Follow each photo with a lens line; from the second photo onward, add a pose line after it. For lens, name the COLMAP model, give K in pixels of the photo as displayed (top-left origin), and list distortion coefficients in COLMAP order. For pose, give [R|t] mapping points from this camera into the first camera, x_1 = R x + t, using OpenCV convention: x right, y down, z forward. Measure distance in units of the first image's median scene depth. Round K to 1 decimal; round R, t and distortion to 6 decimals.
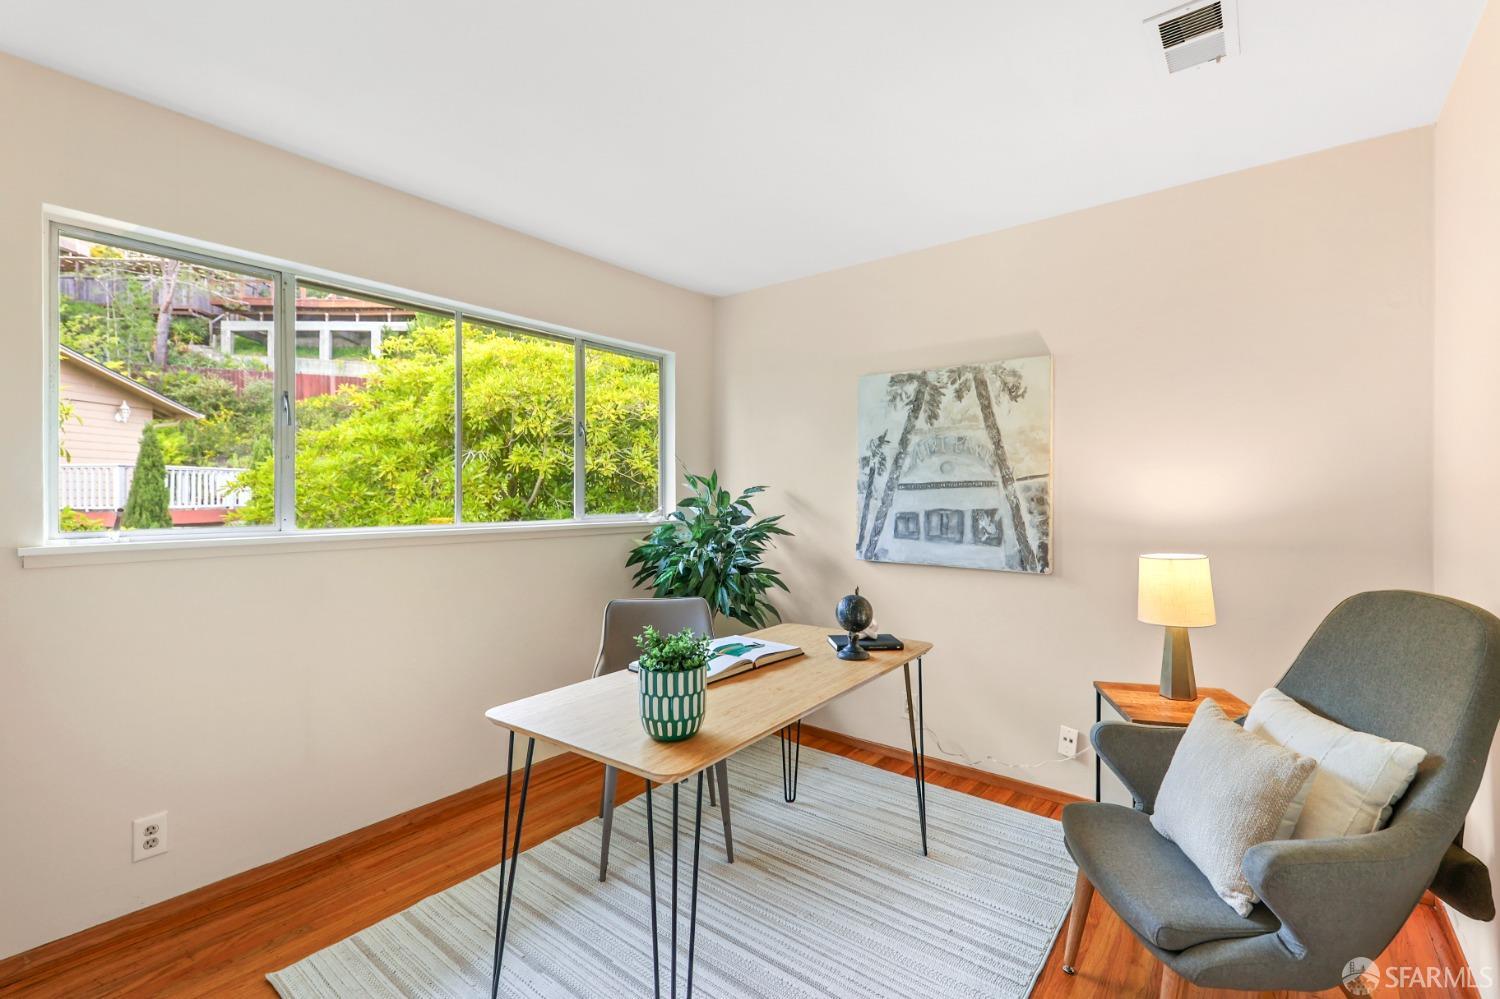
lens RADIAL K [[662.0, 0, 750.2], [0, 662.0, 503.1], [0, 0, 1]] dist [0.000055, 0.000051]
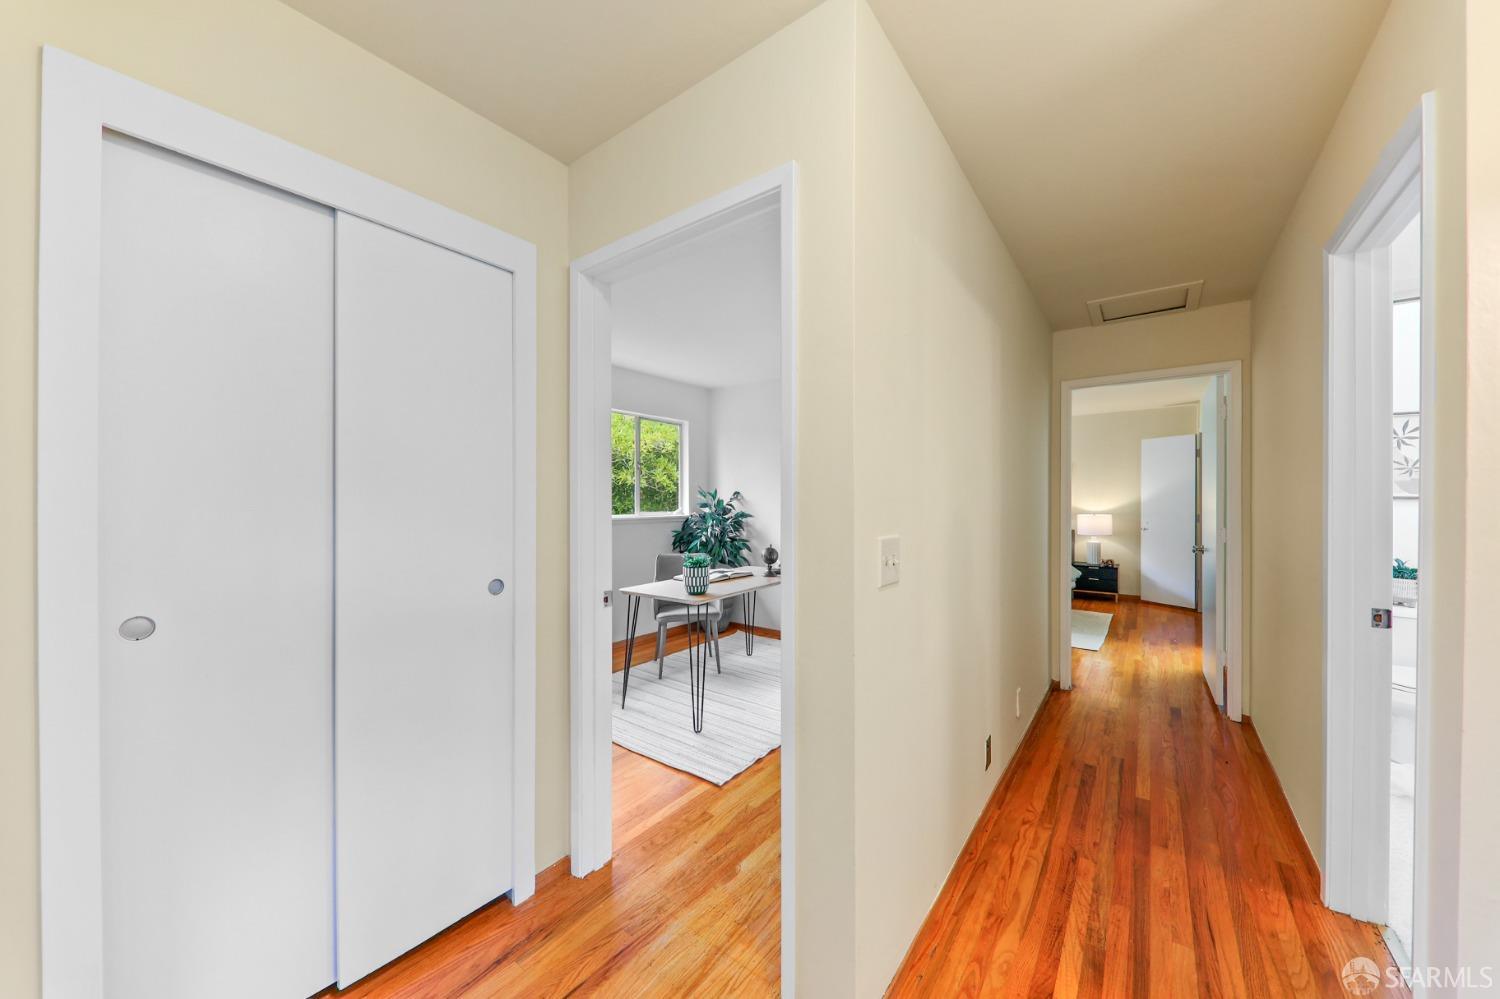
lens RADIAL K [[531.7, 0, 752.3], [0, 531.7, 500.5], [0, 0, 1]] dist [-0.000392, -0.000062]
pose [[0.999613, -0.005197, 0.027343, 0.023205], [0.005463, 0.999938, -0.009689, 0.003552], [-0.027291, 0.009835, 0.999579, -0.526237]]
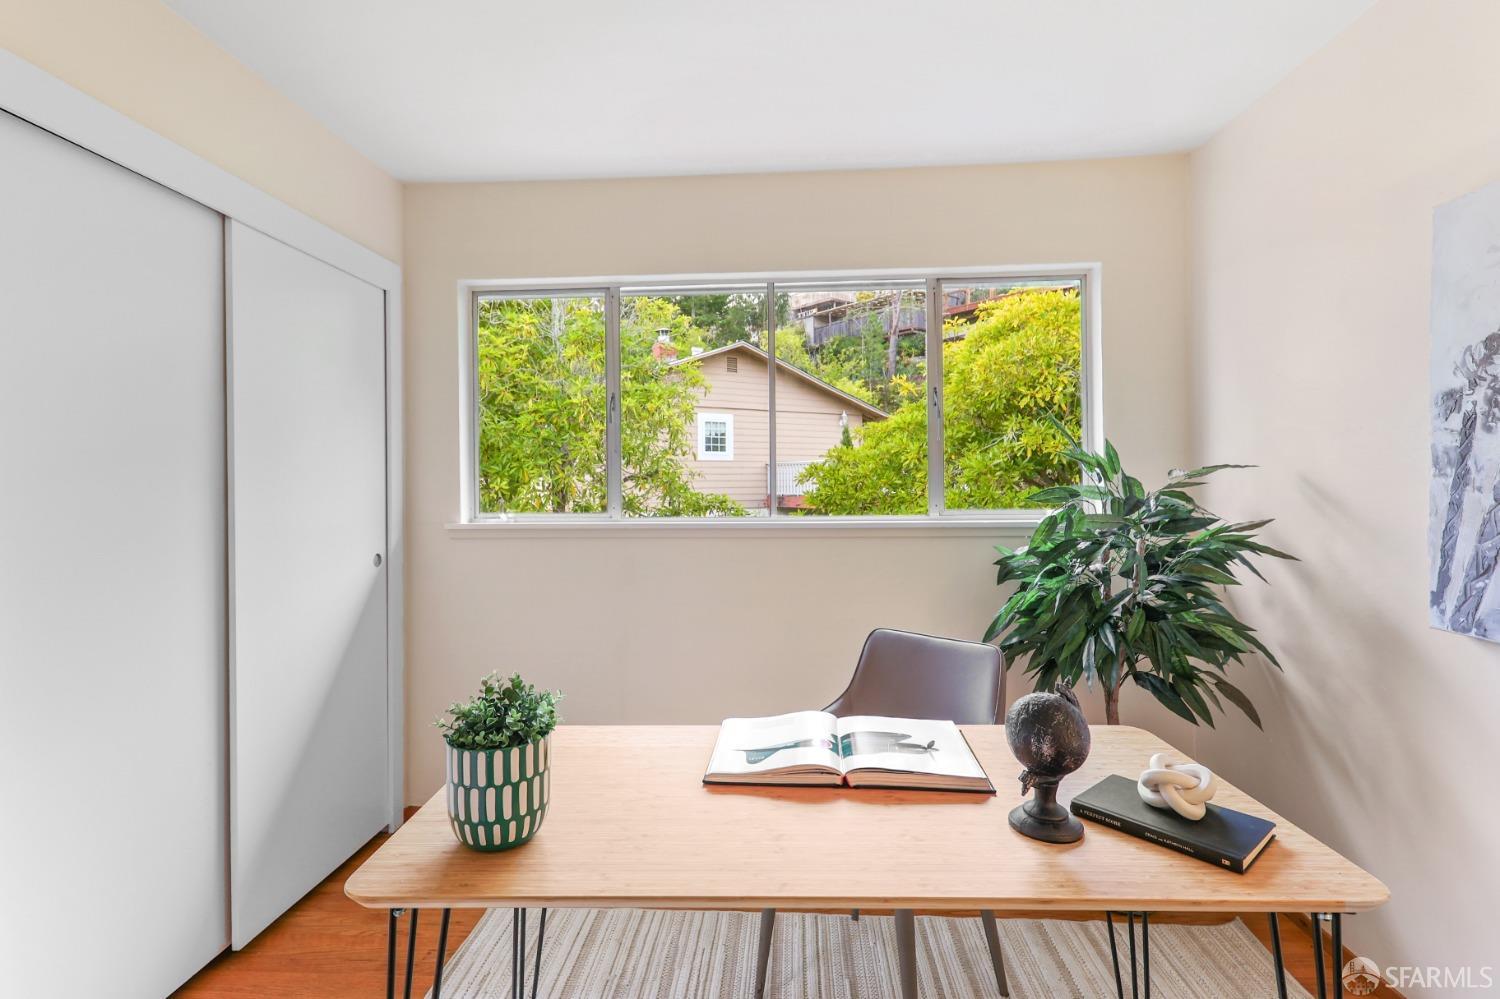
lens RADIAL K [[701.9, 0, 748.8], [0, 701.9, 483.1], [0, 0, 1]] dist [0.001433, 0.000256]
pose [[0.565283, -0.005686, -0.824878, 0.291435], [-0.002801, 0.999957, -0.008812, -0.004549], [0.824892, 0.007291, 0.565243, 0.368504]]
